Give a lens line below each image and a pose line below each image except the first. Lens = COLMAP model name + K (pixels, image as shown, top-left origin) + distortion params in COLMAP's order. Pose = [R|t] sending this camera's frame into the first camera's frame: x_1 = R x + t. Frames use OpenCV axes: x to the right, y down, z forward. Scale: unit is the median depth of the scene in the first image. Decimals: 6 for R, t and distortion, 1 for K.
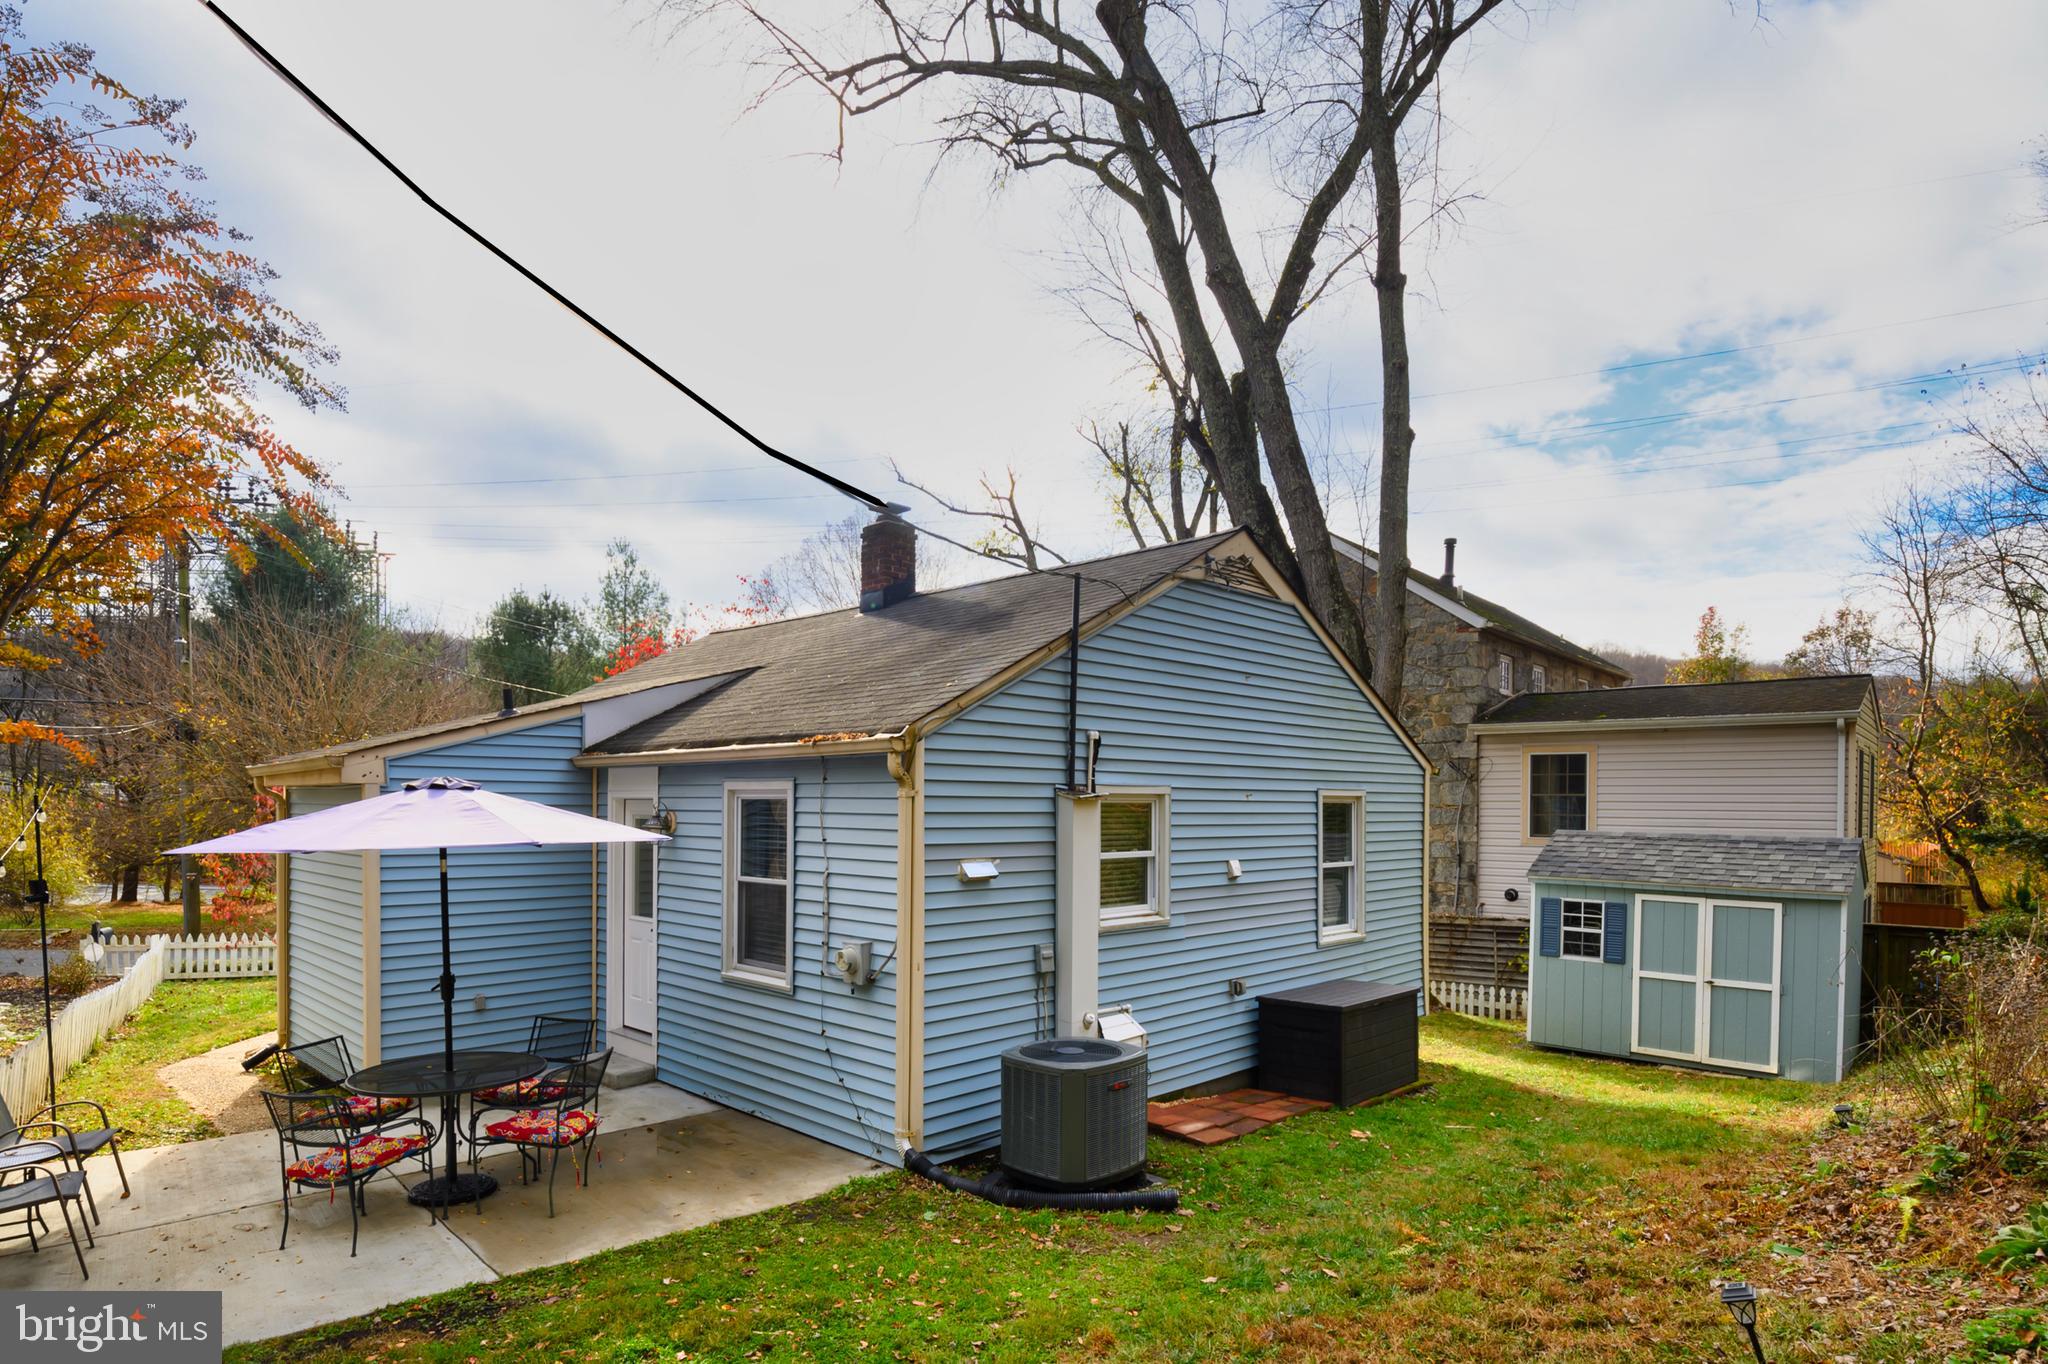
lens RADIAL K [[1118.4, 0, 1004.6], [0, 1118.4, 817.8], [0, 0, 1]] dist [0.000623, -0.007410]
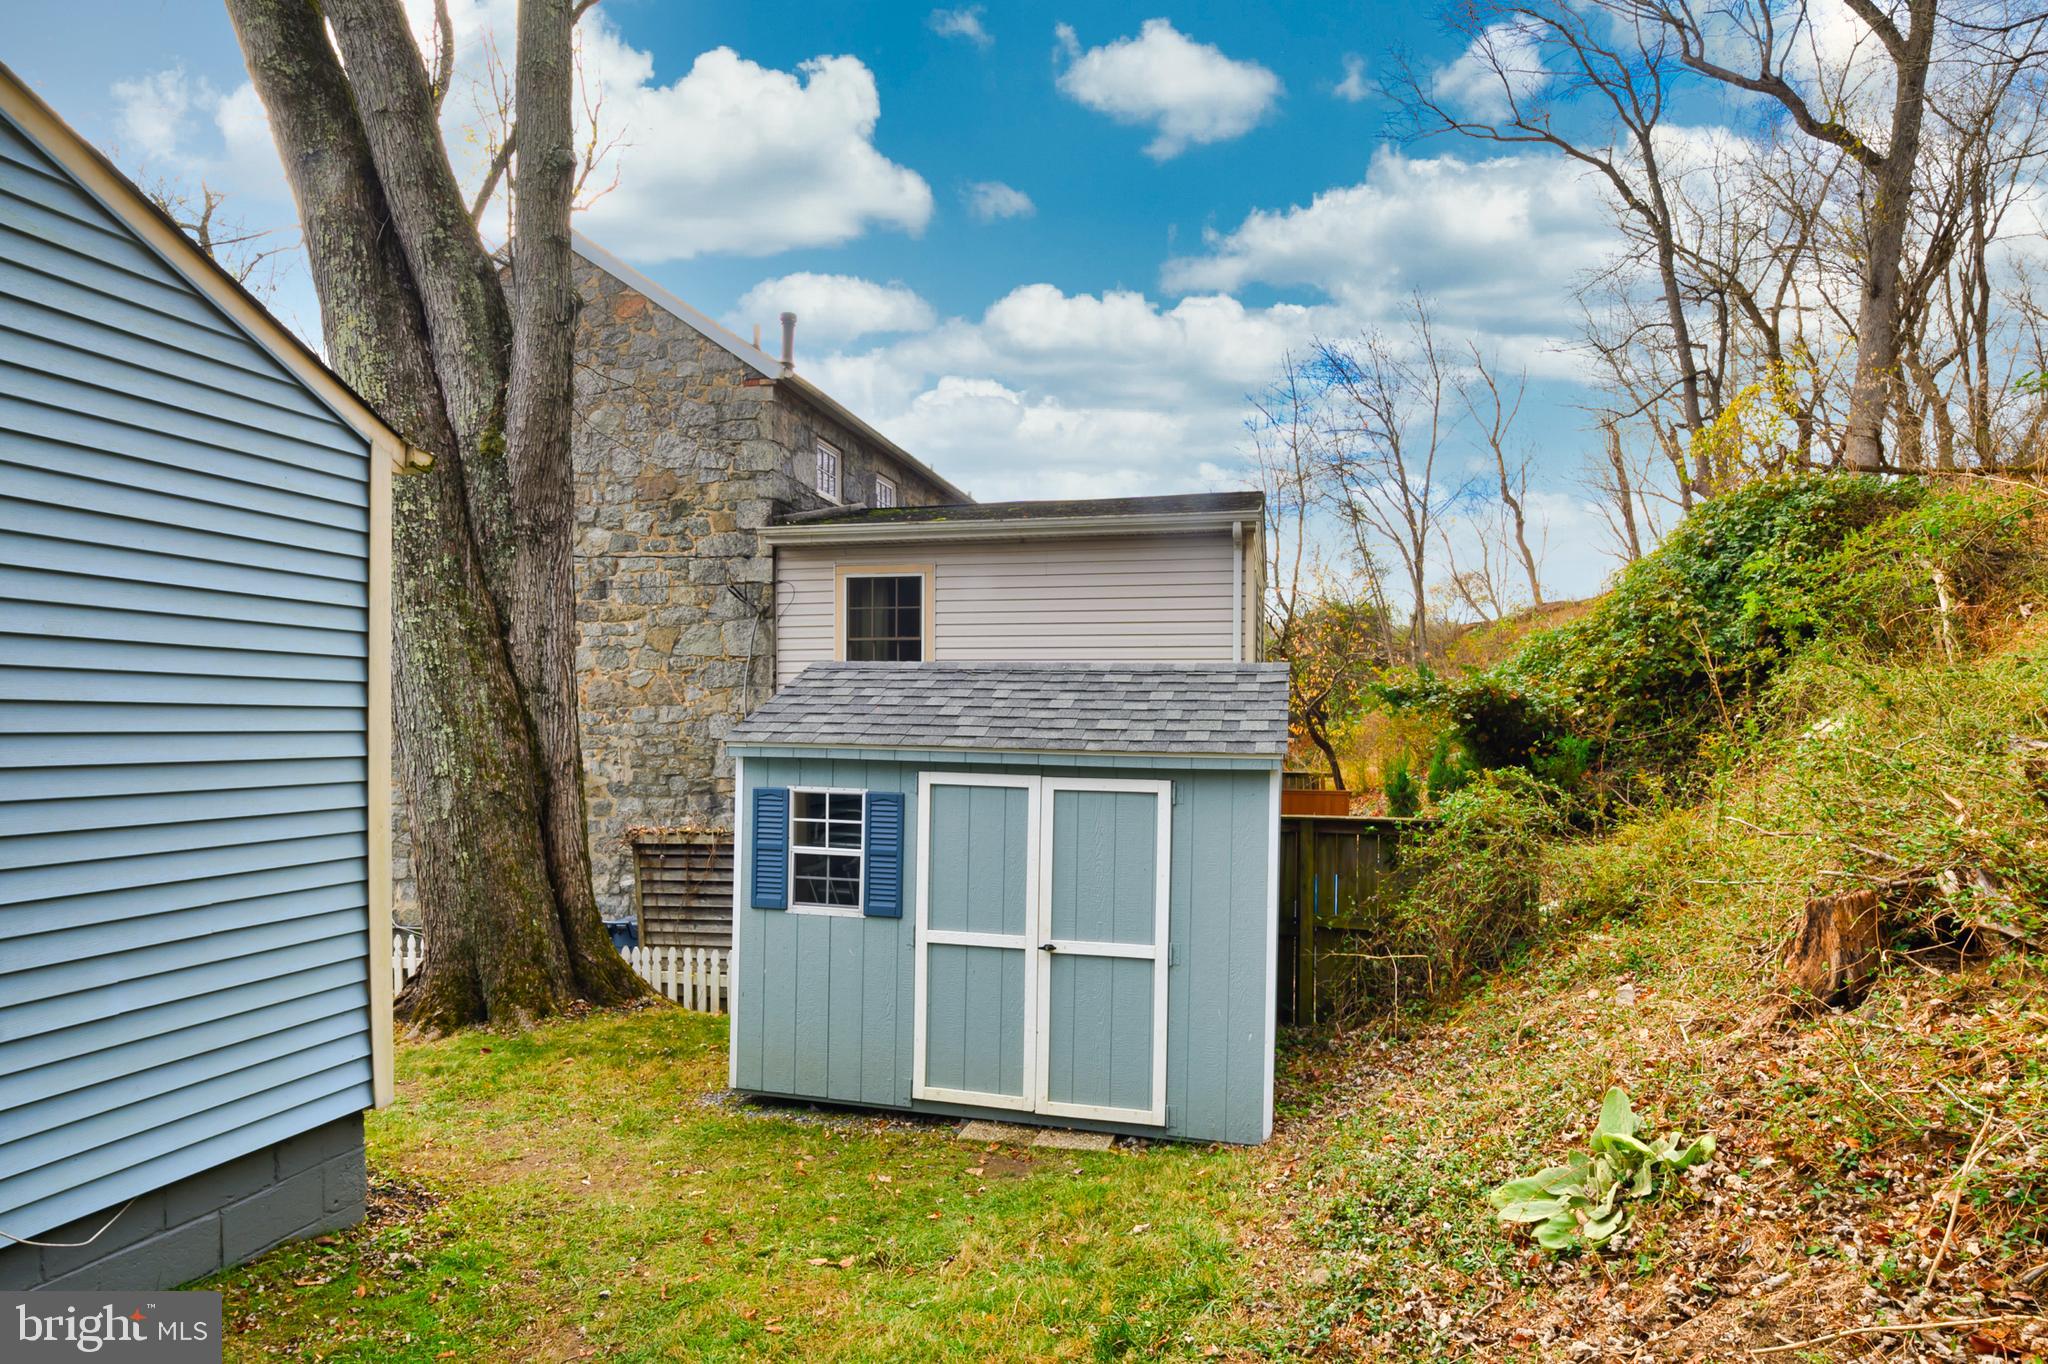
lens RADIAL K [[1118.4, 0, 1009.1], [0, 1118.4, 736.7], [0, 0, 1]] dist [0.000623, -0.007410]
pose [[0.891934, -0.007032, 0.452110, 0.366418], [0.005993, 0.999975, 0.003730, 0.049139], [-0.452125, -0.000617, 0.891954, 0.529533]]
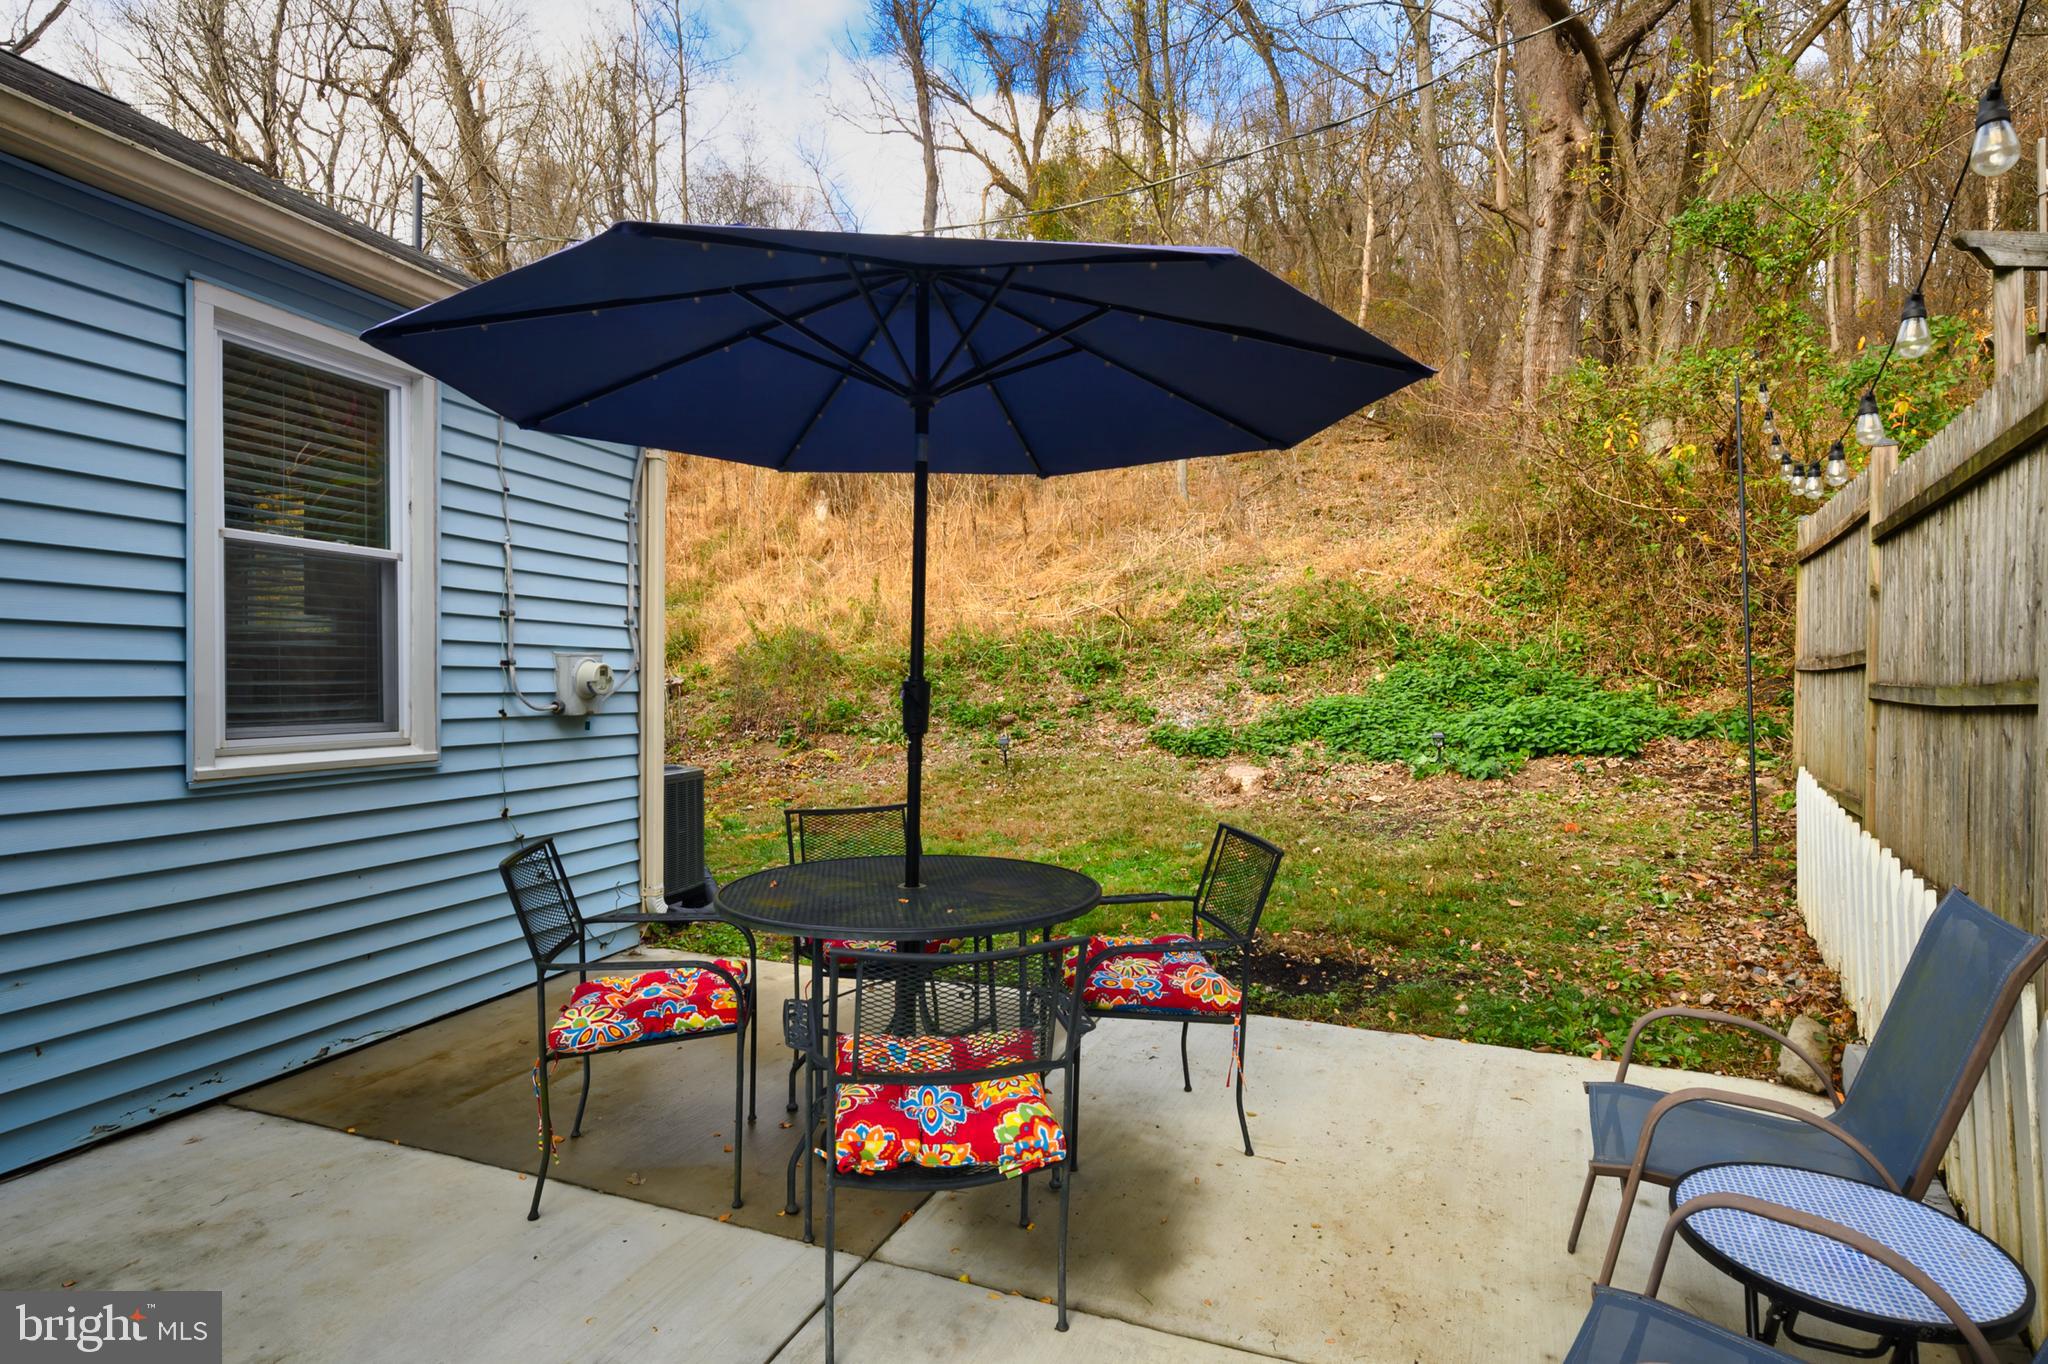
lens RADIAL K [[1118.4, 0, 1028.2], [0, 1118.4, 685.3], [0, 0, 1]] dist [0.000623, -0.007410]
pose [[-0.448805, -0.008533, 0.893589, -0.462947], [0.005326, 0.999911, 0.012223, 0.066850], [-0.893614, 0.010245, -0.448719, 0.577668]]
